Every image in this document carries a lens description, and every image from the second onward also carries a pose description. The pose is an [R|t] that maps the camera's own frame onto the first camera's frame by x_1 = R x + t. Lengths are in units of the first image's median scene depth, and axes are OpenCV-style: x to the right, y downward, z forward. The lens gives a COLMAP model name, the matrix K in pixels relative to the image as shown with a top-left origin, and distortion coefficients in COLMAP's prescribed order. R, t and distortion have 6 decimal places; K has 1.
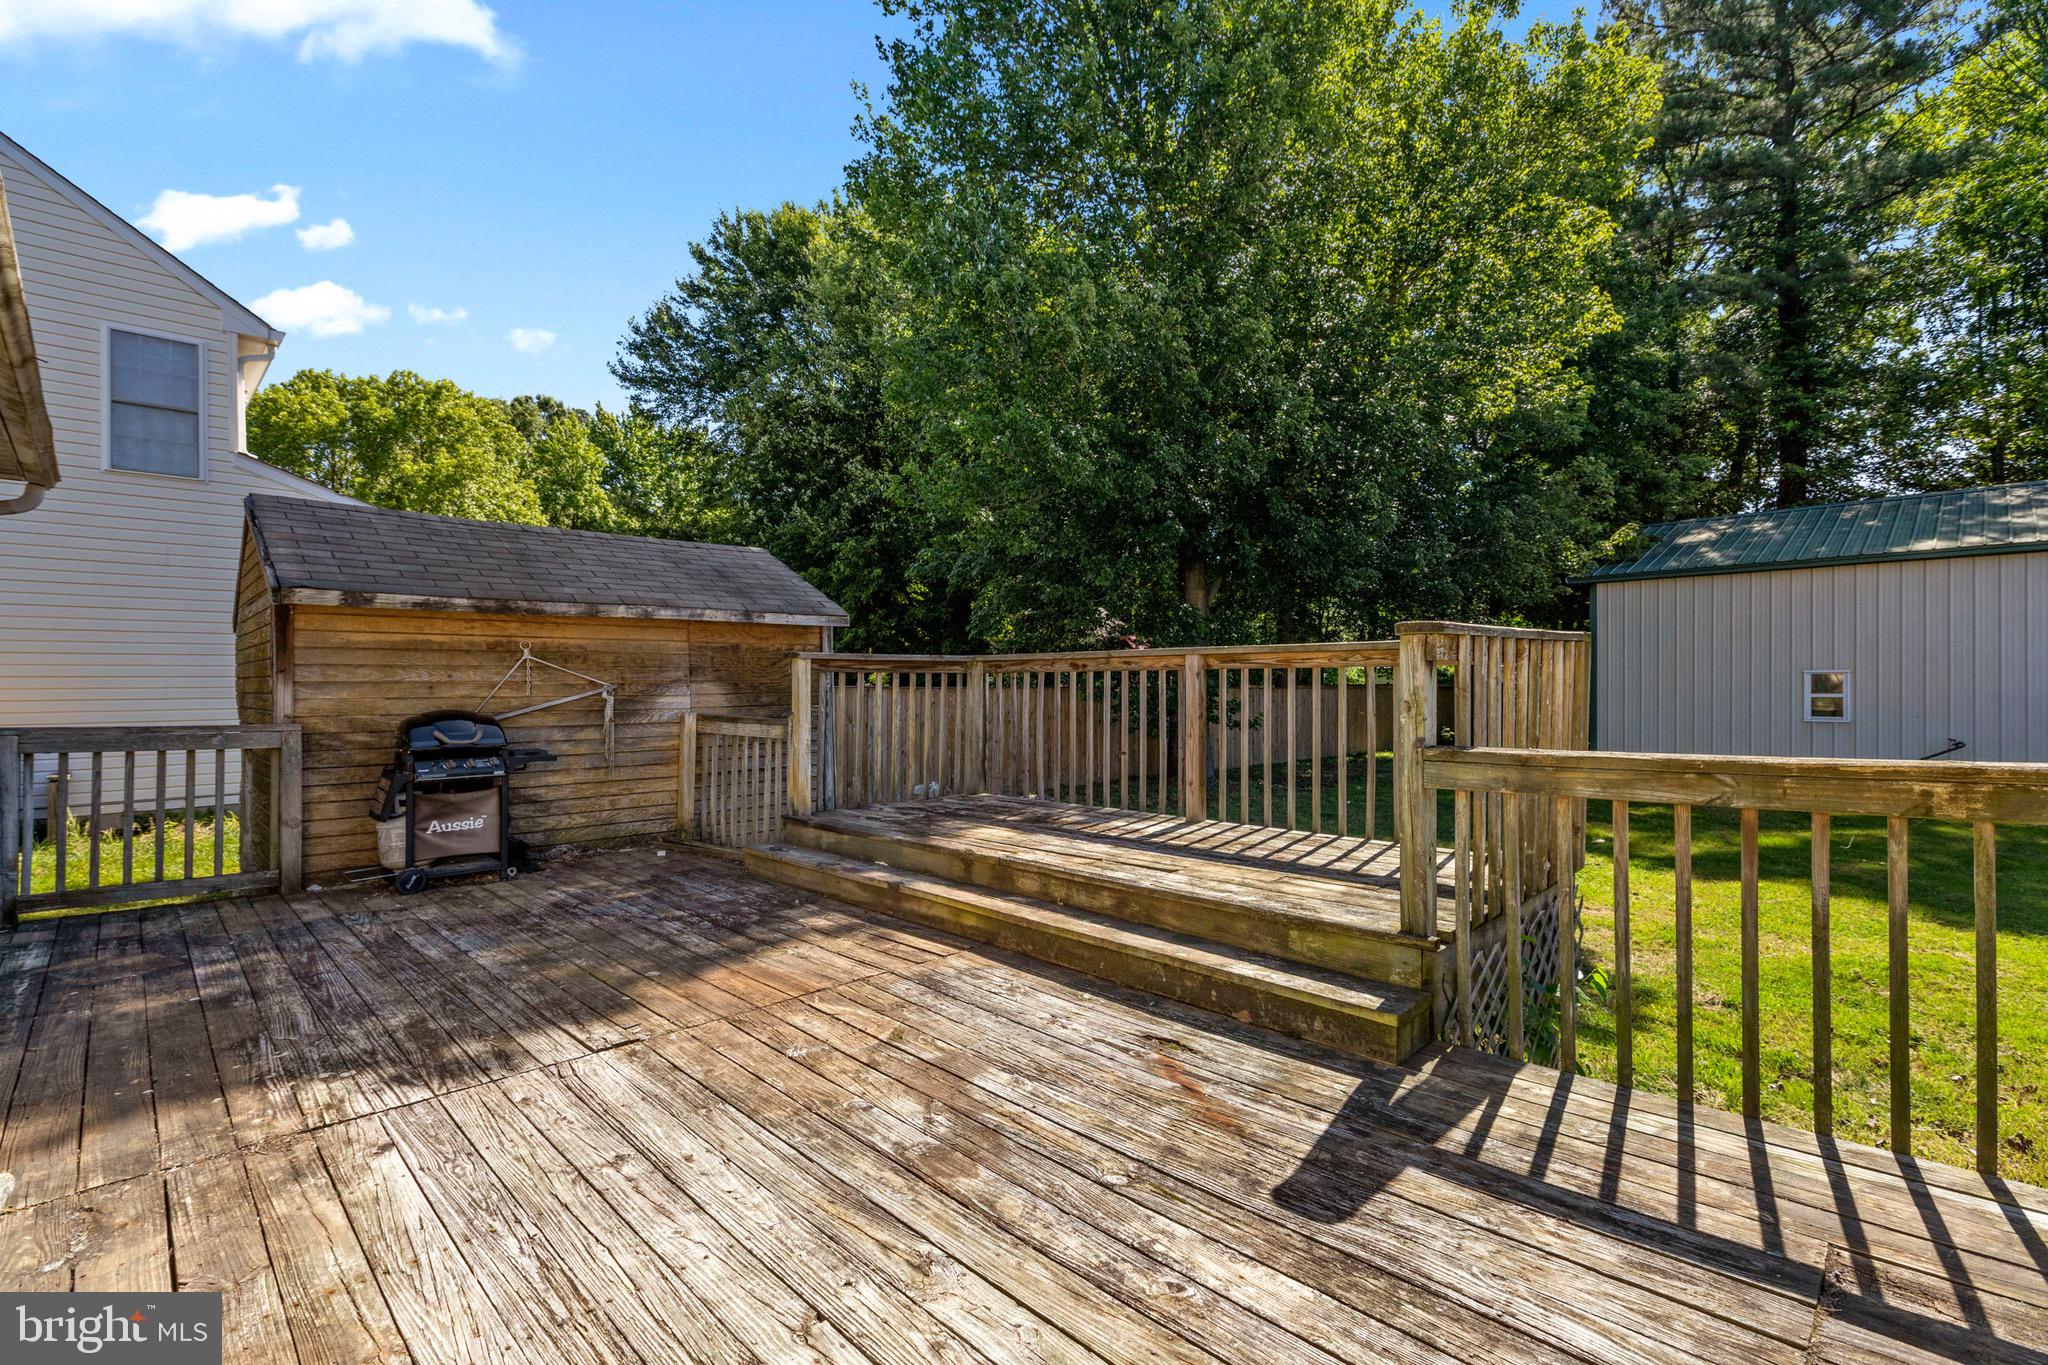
lens RADIAL K [[918.1, 0, 1025.9], [0, 918.1, 680.6], [0, 0, 1]] dist [-0.004321, 0.000694]
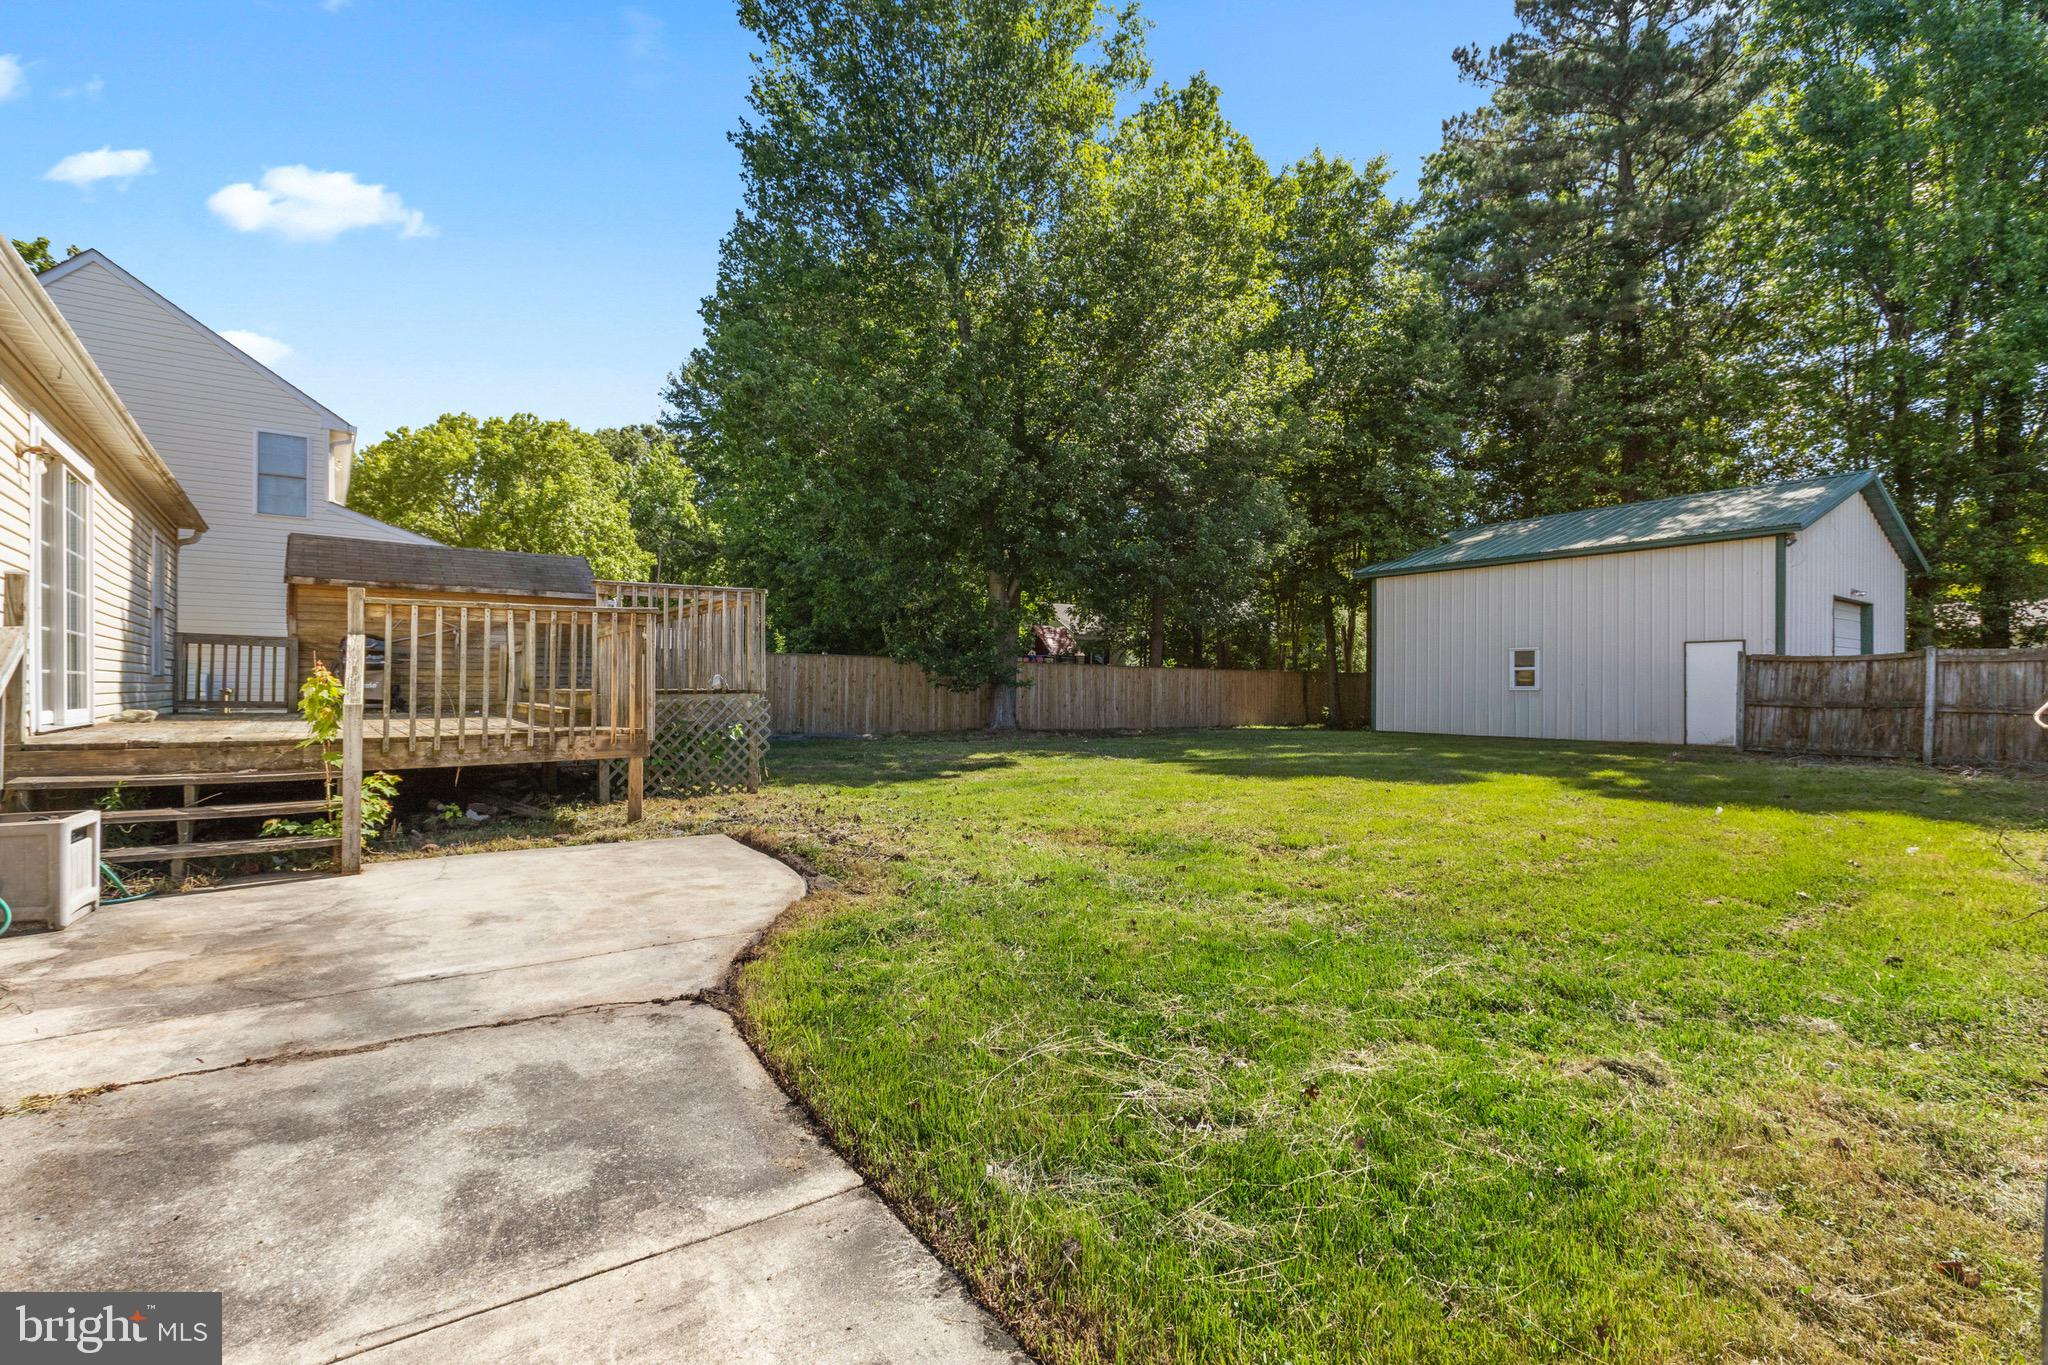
lens RADIAL K [[918.1, 0, 1033.5], [0, 918.1, 679.0], [0, 0, 1]] dist [-0.004321, 0.000694]
pose [[0.991990, 0.006848, -0.126128, 0.155735], [-0.007765, 0.999947, -0.006780, 0.018356], [0.126074, 0.007705, 0.991991, -0.121293]]
